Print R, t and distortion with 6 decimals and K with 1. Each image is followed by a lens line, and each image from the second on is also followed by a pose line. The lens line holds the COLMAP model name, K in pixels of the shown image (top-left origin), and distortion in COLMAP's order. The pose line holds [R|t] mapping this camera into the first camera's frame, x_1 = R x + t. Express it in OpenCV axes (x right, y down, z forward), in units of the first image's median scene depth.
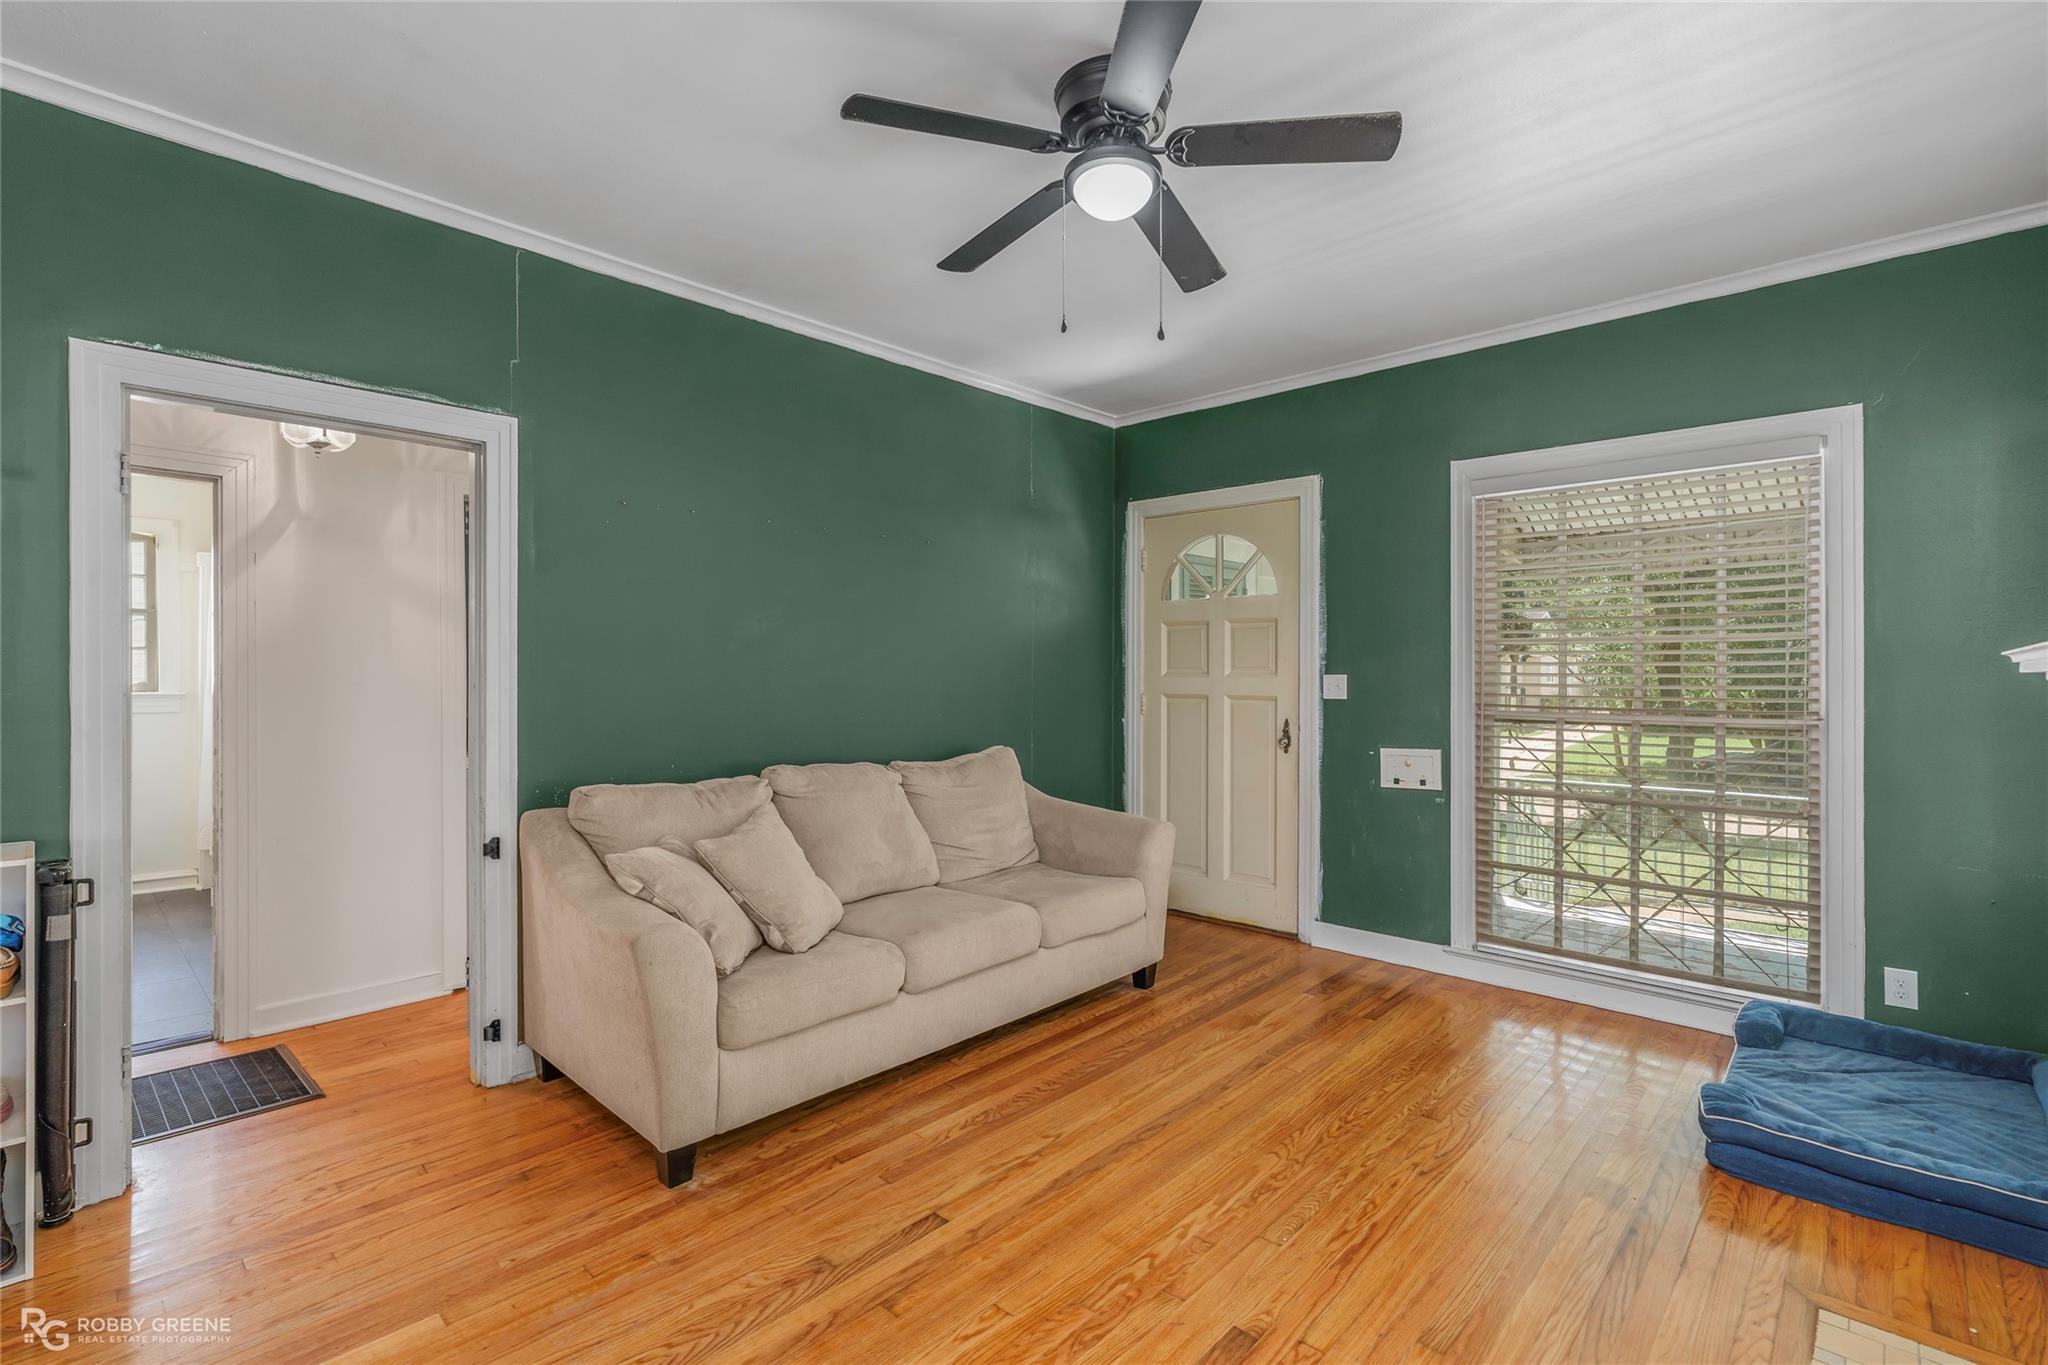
lens RADIAL K [[930.7, 0, 1020.9], [0, 930.7, 683.0], [0, 0, 1]] dist [0.002460, -0.000018]
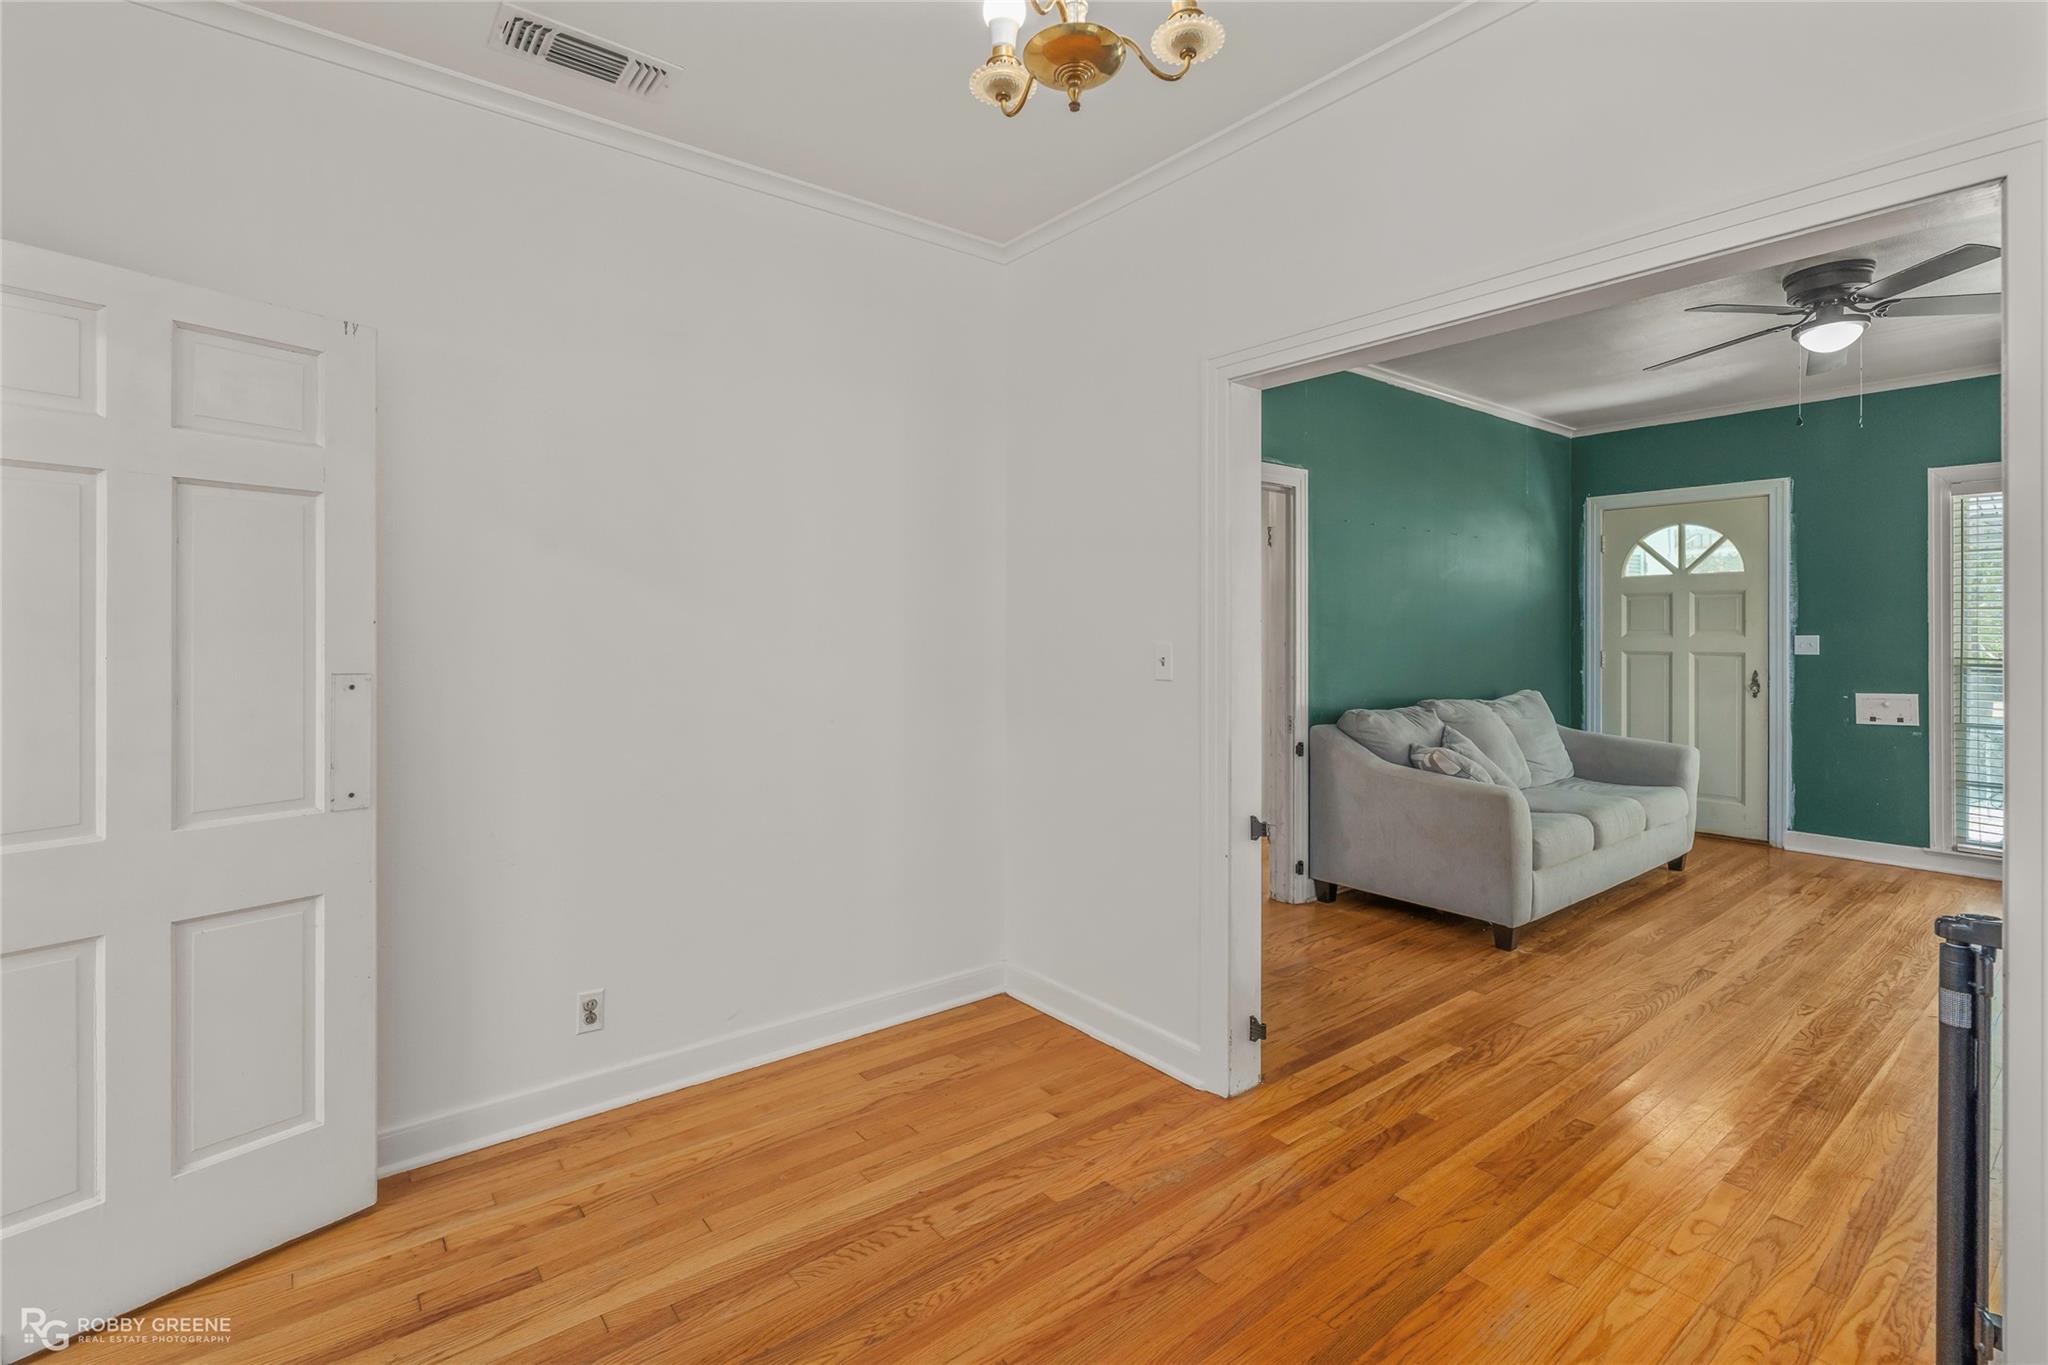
lens RADIAL K [[930.7, 0, 1040.9], [0, 930.7, 638.2], [0, 0, 1]] dist [0.002460, -0.000018]
pose [[0.991437, -0.001491, -0.130575, -0.580792], [0.000613, 0.999977, -0.006765, 0.002899], [0.130582, 0.006627, 0.991415, -0.431234]]
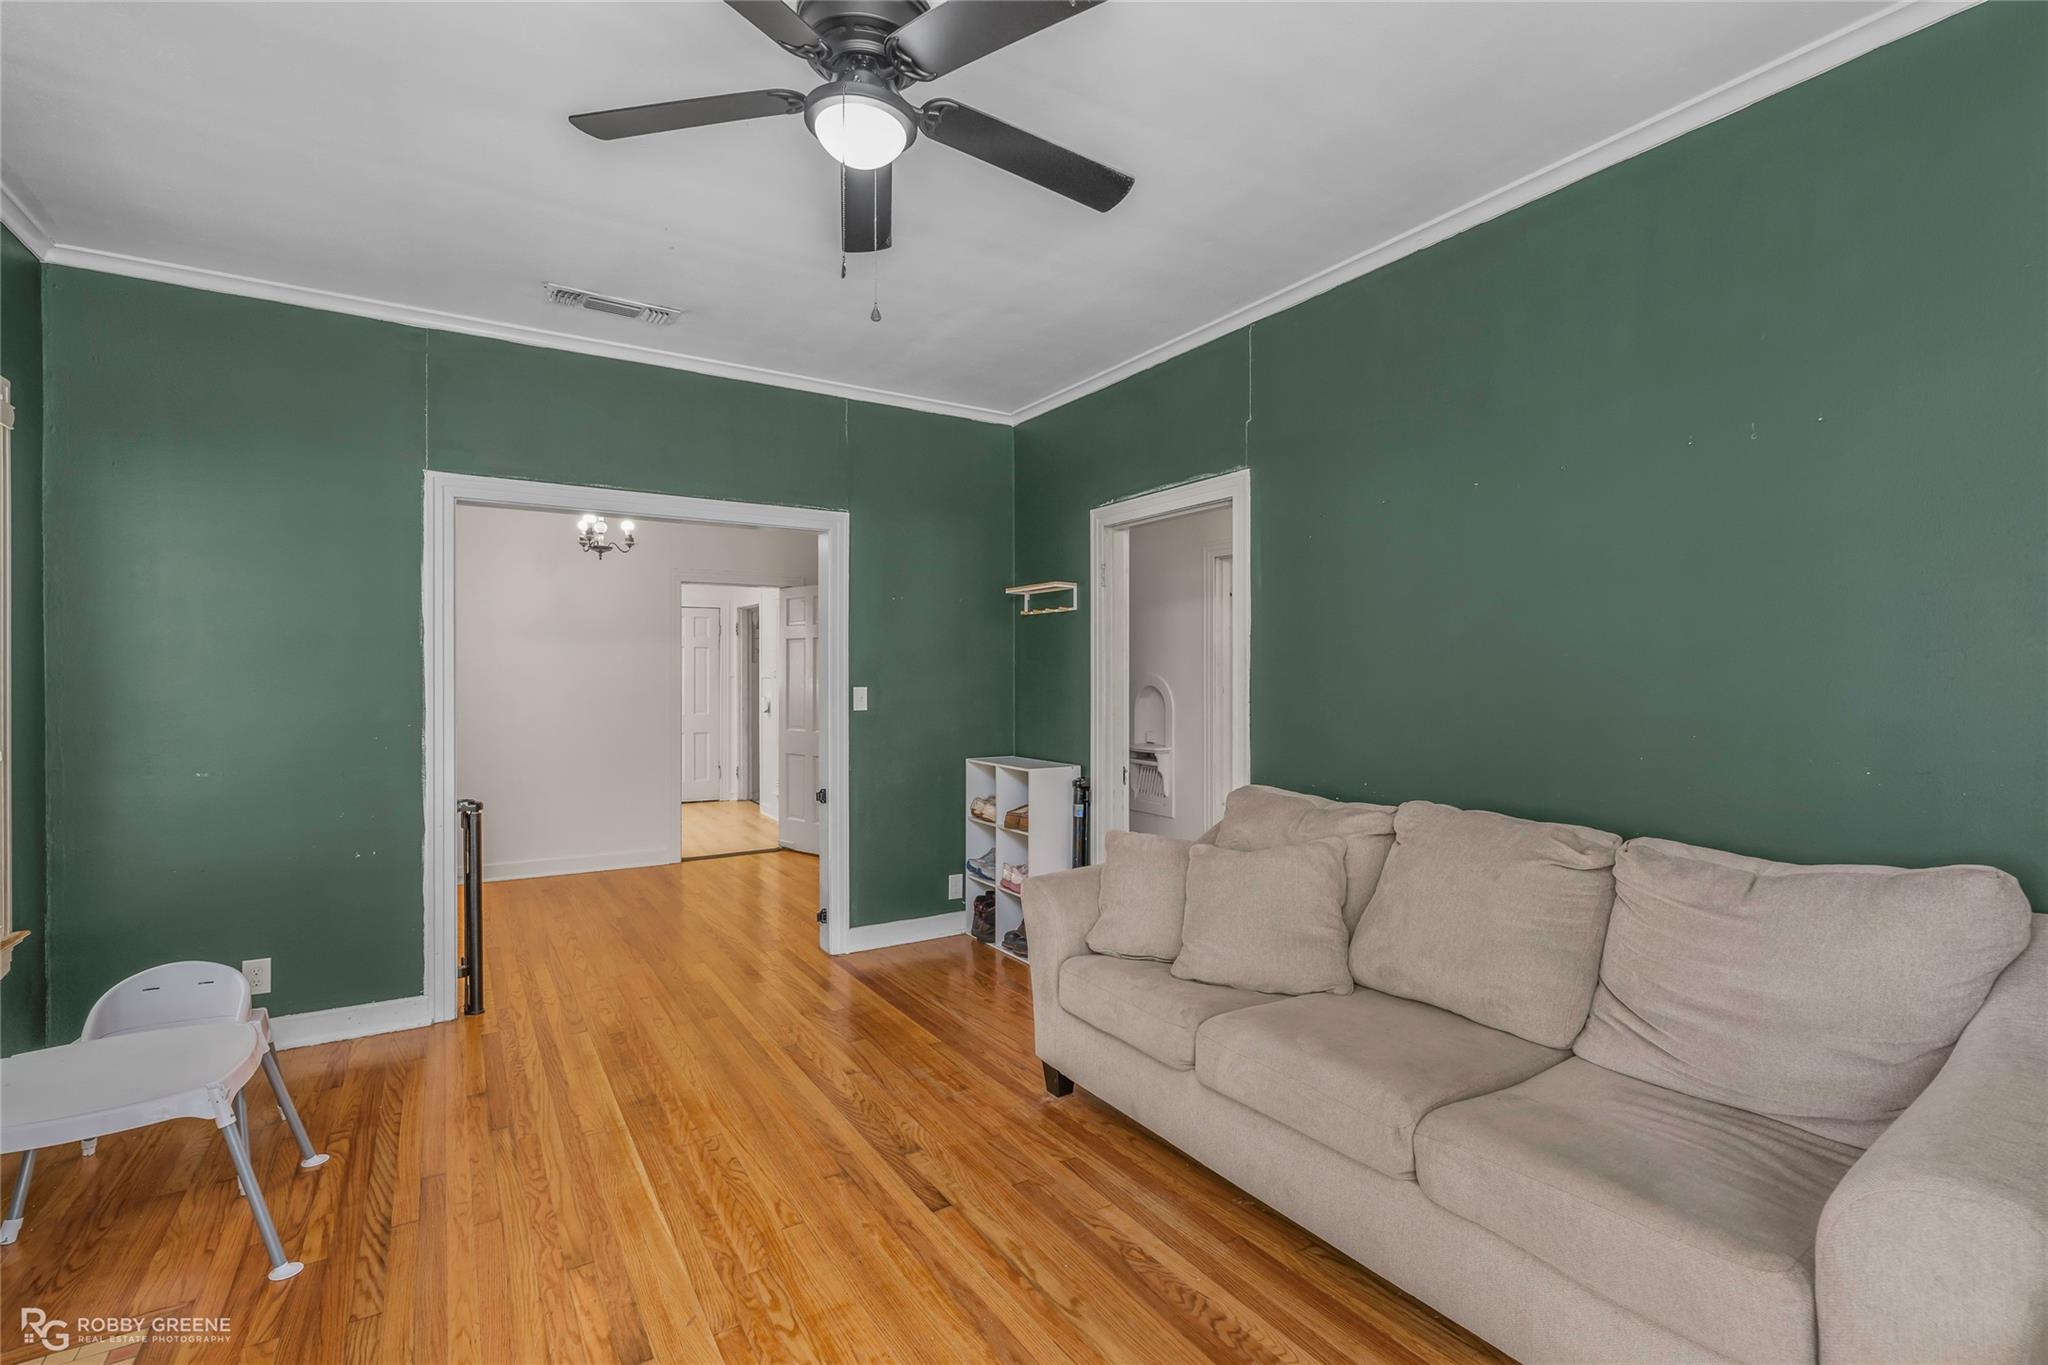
lens RADIAL K [[930.7, 0, 1029.1], [0, 930.7, 677.4], [0, 0, 1]] dist [0.002460, -0.000018]
pose [[-0.245547, -0.004861, -0.969373, 0.509346], [-0.007087, 0.999970, -0.003220, -0.007757], [0.969359, 0.006079, -0.245574, 0.763573]]
